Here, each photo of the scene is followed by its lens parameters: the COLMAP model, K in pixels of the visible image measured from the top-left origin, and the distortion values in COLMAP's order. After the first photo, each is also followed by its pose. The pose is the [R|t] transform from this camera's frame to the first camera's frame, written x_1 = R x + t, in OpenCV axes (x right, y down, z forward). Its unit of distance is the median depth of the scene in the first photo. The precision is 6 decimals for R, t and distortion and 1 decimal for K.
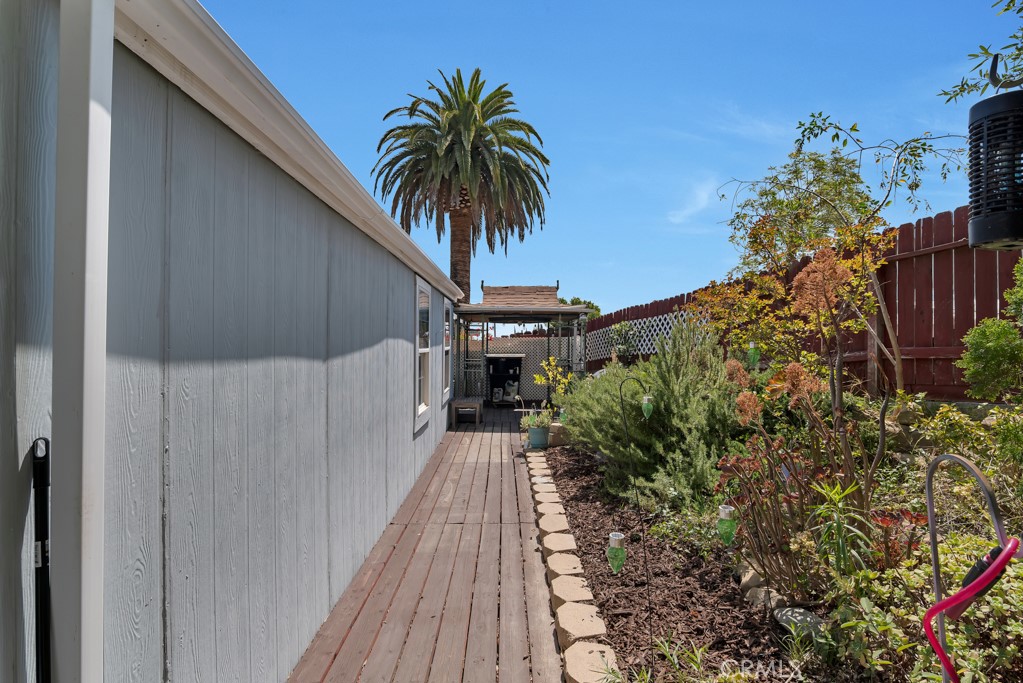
lens RADIAL K [[487.0, 0, 512.7], [0, 487.0, 340.4], [0, 0, 1]] dist [-0.016867, 0.003465]
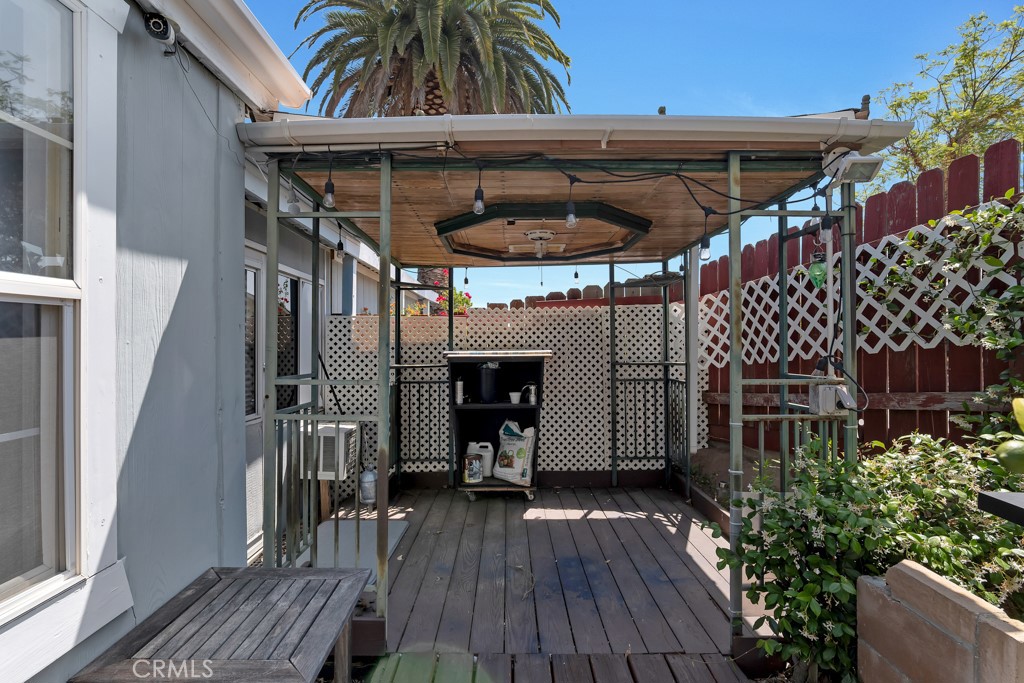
lens RADIAL K [[487.5, 0, 510.5], [0, 487.5, 343.0], [0, 0, 1]] dist [-0.016867, 0.003465]
pose [[0.999808, -0.012302, -0.015223, -0.000172], [0.012177, 0.999892, -0.008254, 0.025632], [0.015322, 0.008067, 0.999850, 0.622165]]
